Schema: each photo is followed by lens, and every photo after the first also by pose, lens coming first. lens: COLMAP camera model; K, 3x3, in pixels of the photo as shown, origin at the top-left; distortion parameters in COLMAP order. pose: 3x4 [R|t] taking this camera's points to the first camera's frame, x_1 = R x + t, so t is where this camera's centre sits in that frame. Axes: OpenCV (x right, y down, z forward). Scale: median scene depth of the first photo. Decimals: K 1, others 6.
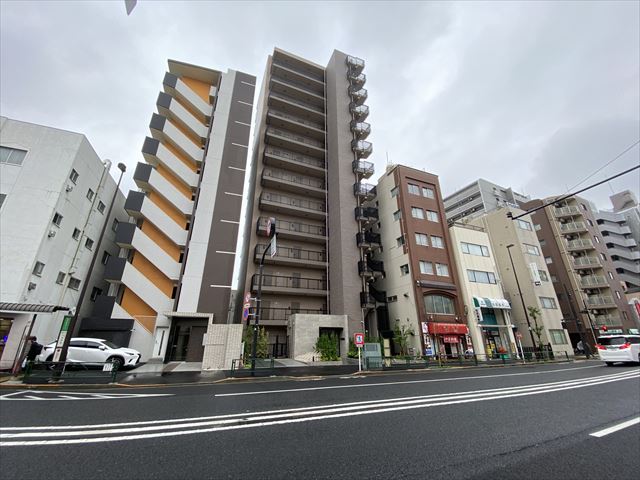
lens RADIAL K [[257.3, 0, 318.1], [0, 257.3, 240.0], [0, 0, 1]] dist [0.013363, -0.017144]
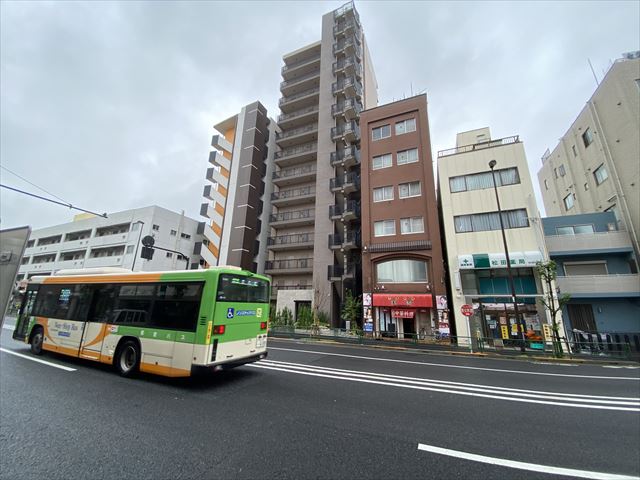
lens RADIAL K [[257.3, 0, 318.1], [0, 257.3, 240.0], [0, 0, 1]] dist [0.013363, -0.017144]
pose [[0.692254, -0.176059, -0.699849, 0.891281], [0.235105, 0.971897, -0.011944, 0.110372], [0.682283, -0.156270, 0.714191, 0.286061]]
